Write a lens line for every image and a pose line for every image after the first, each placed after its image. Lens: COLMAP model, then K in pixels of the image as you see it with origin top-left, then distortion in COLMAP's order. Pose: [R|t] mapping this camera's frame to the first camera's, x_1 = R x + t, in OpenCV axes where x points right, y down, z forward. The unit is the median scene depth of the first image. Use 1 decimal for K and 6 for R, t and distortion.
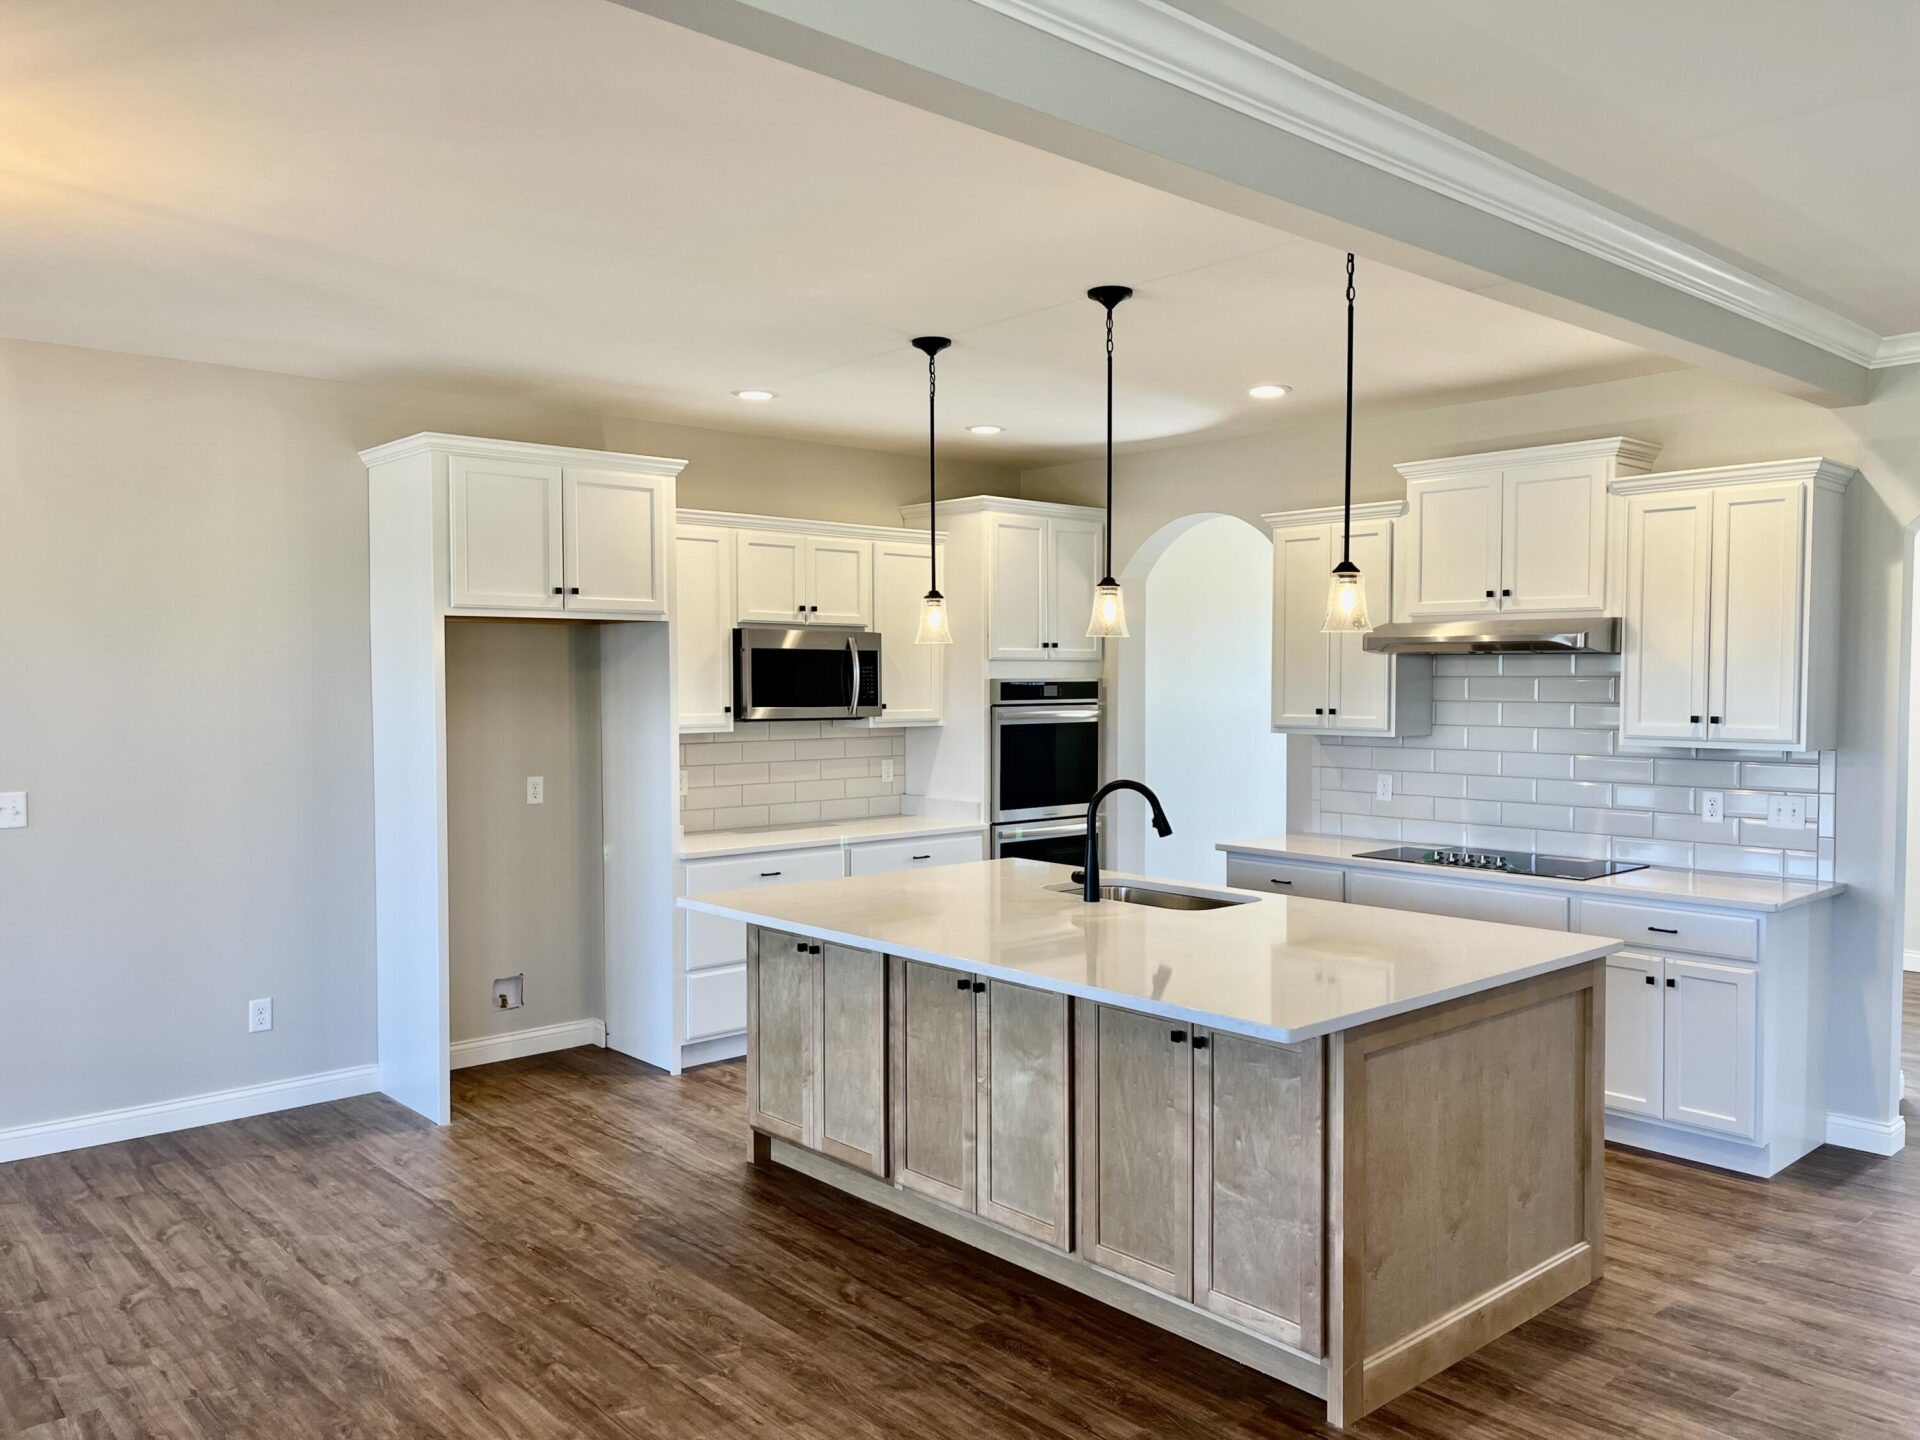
lens RADIAL K [[1450.1, 0, 969.6], [0, 1450.1, 730.2], [0, 0, 1]] dist [0.096266, -0.141743]
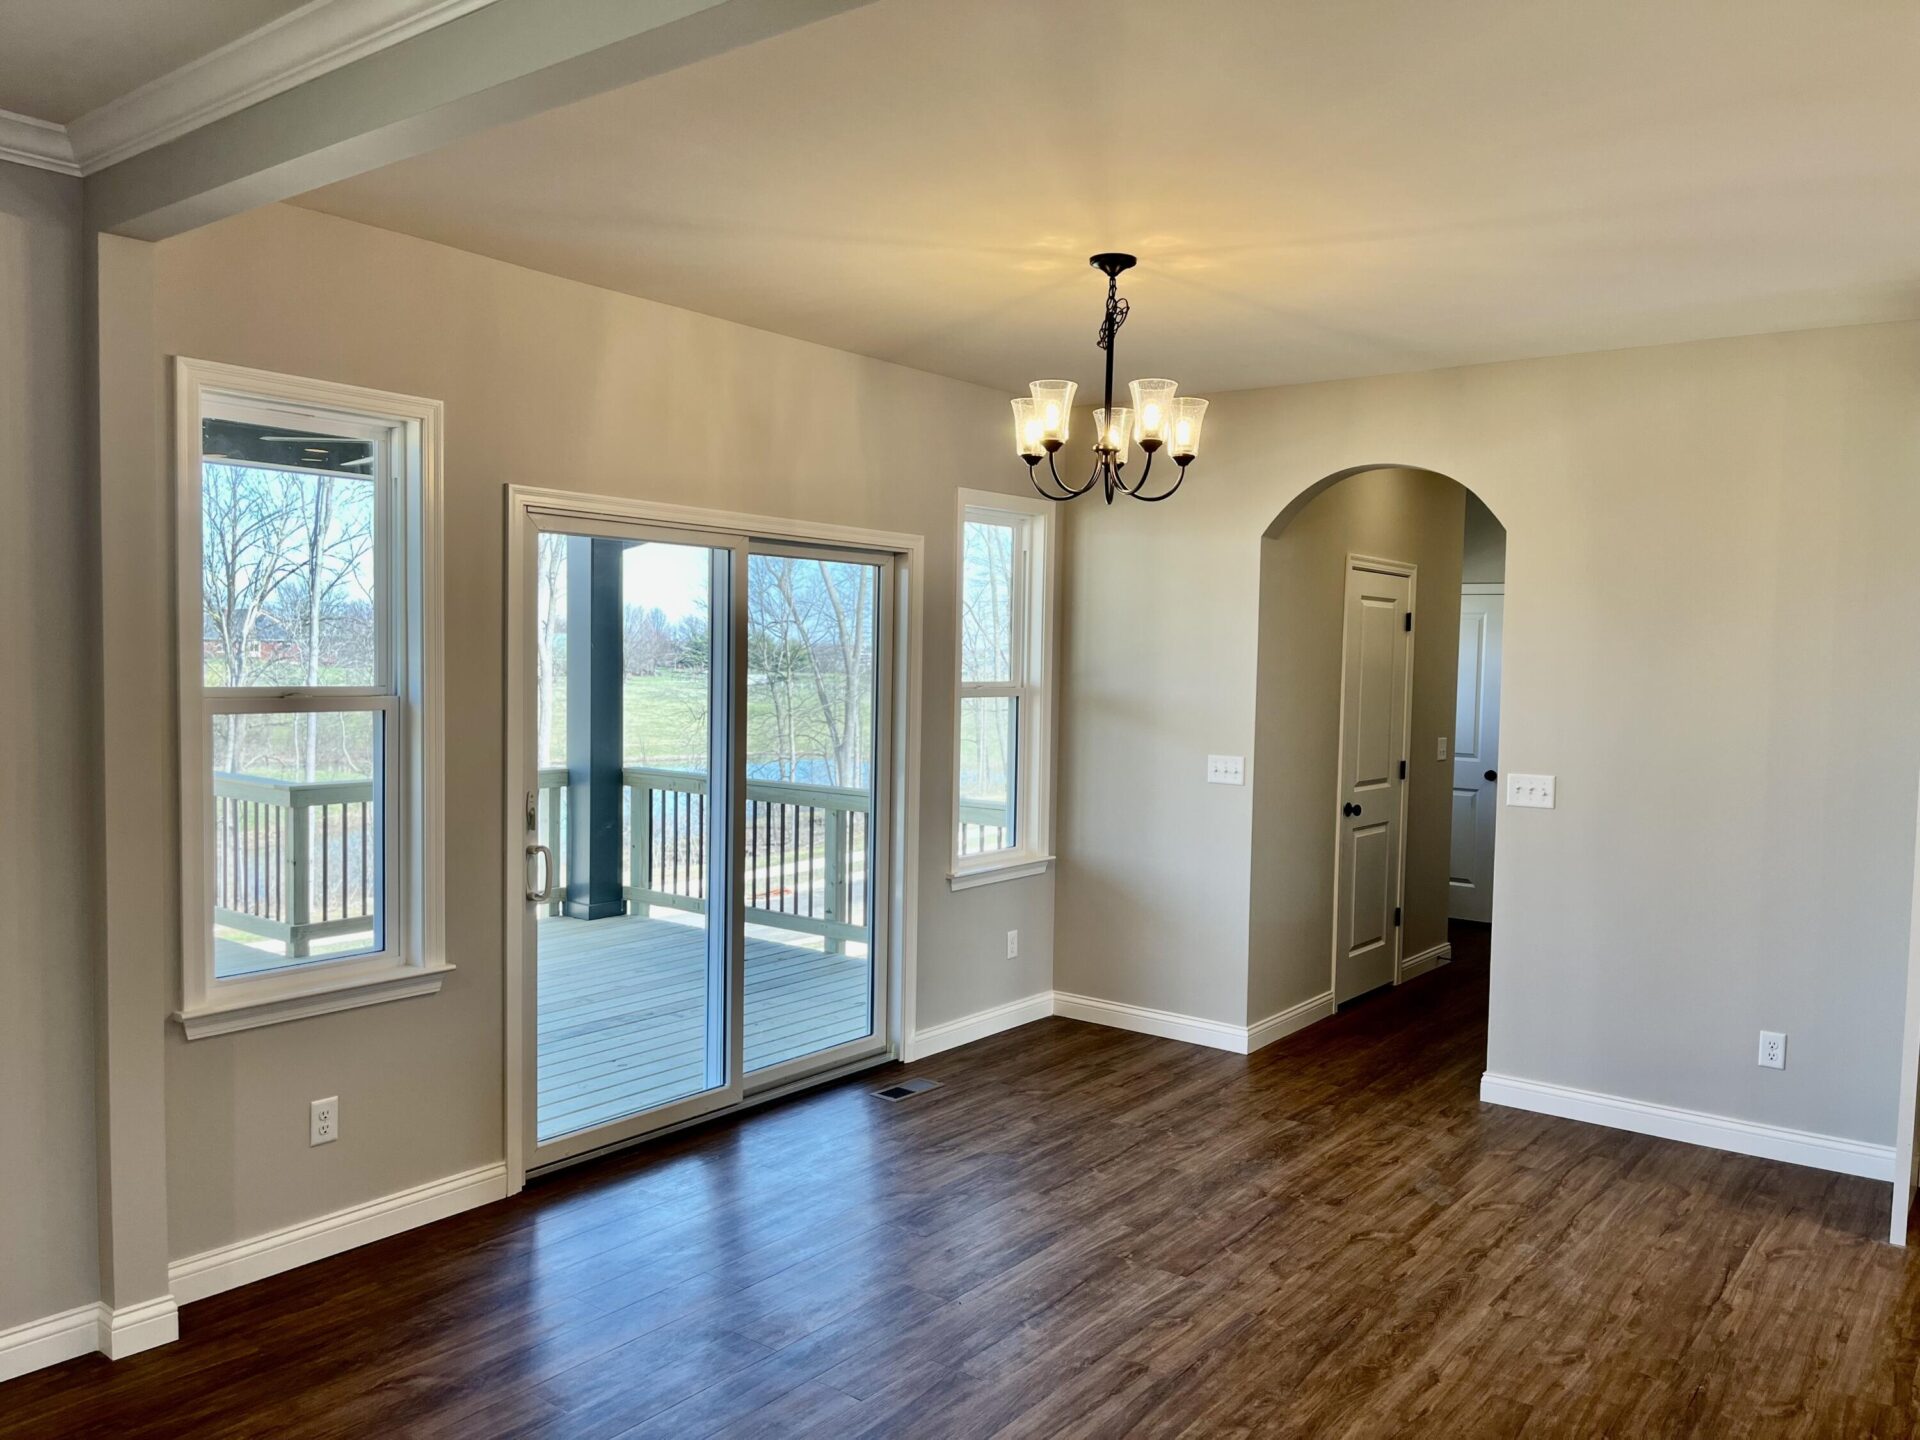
lens RADIAL K [[1450.1, 0, 969.6], [0, 1450.1, 730.2], [0, 0, 1]] dist [0.096266, -0.141743]
pose [[0.186219, 0.059789, -0.980687, 0.380526], [-0.059386, 0.997007, 0.049508, -0.021456], [0.980712, 0.049019, 0.189213, 0.430569]]
